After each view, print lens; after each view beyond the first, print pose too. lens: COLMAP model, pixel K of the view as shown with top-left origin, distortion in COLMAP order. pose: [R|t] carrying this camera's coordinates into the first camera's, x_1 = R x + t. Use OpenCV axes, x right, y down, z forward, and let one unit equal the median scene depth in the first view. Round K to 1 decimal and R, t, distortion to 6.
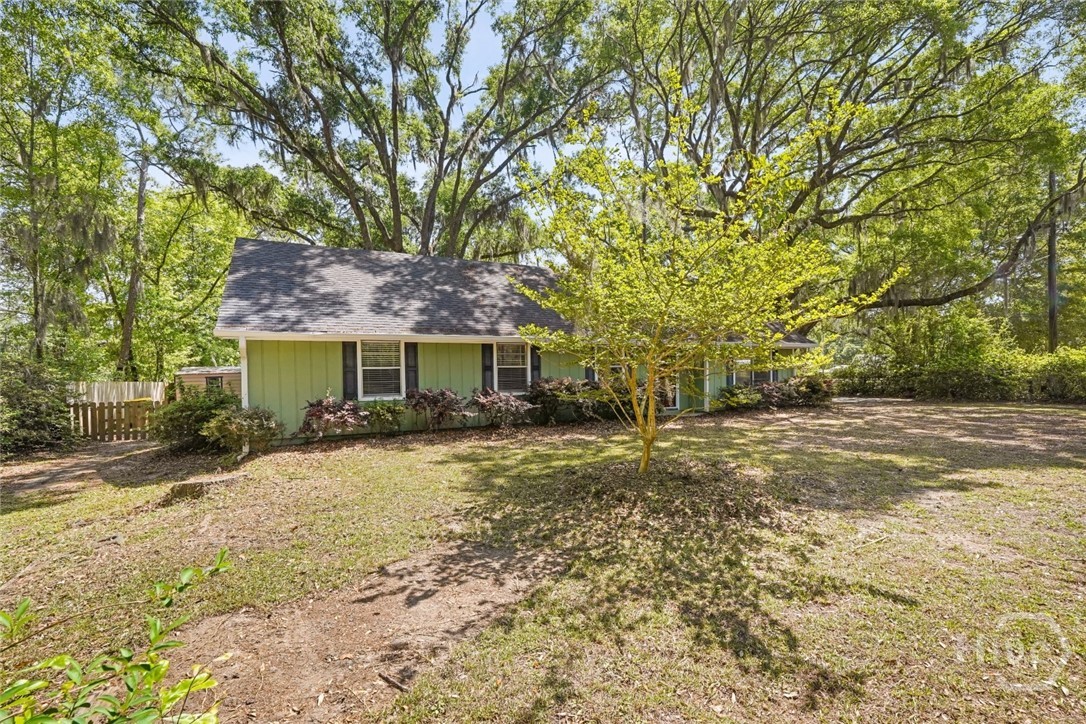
lens RADIAL K [[477.7, 0, 542.3], [0, 477.7, 371.2], [0, 0, 1]] dist [0.014038, 0.000115]
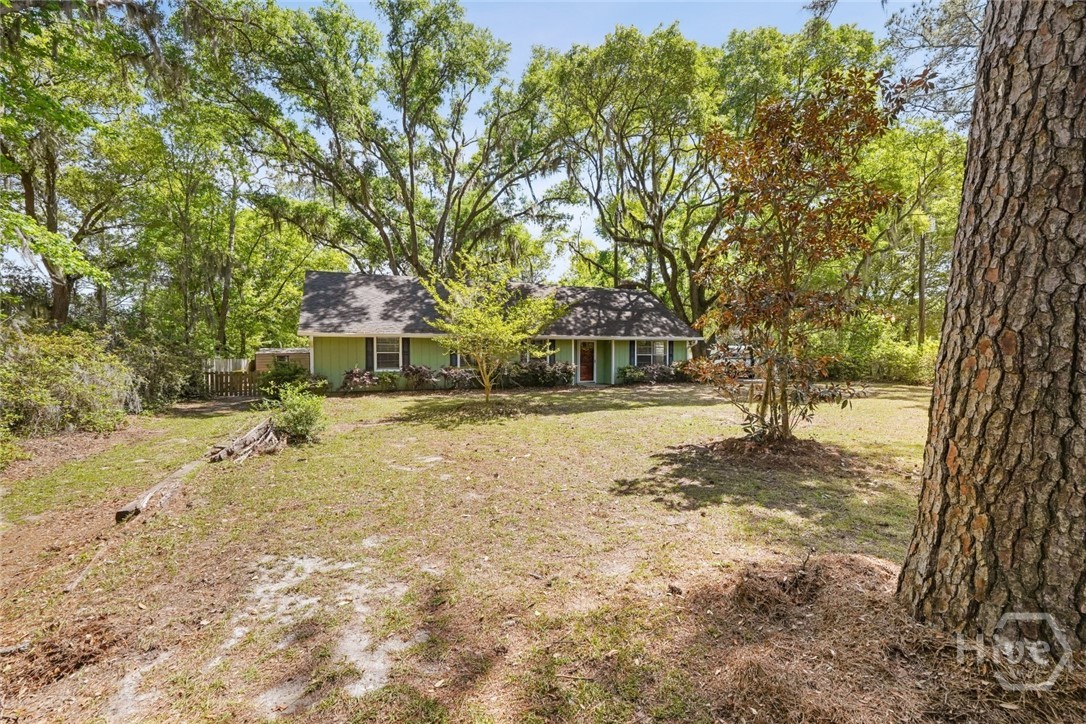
lens RADIAL K [[477.7, 0, 544.1], [0, 477.7, 354.2], [0, 0, 1]] dist [0.014038, 0.000115]
pose [[0.996542, 0.013461, -0.081992, 0.186269], [-0.013606, 0.999907, -0.001218, -0.002346], [0.081968, 0.002330, 0.996632, -0.333699]]
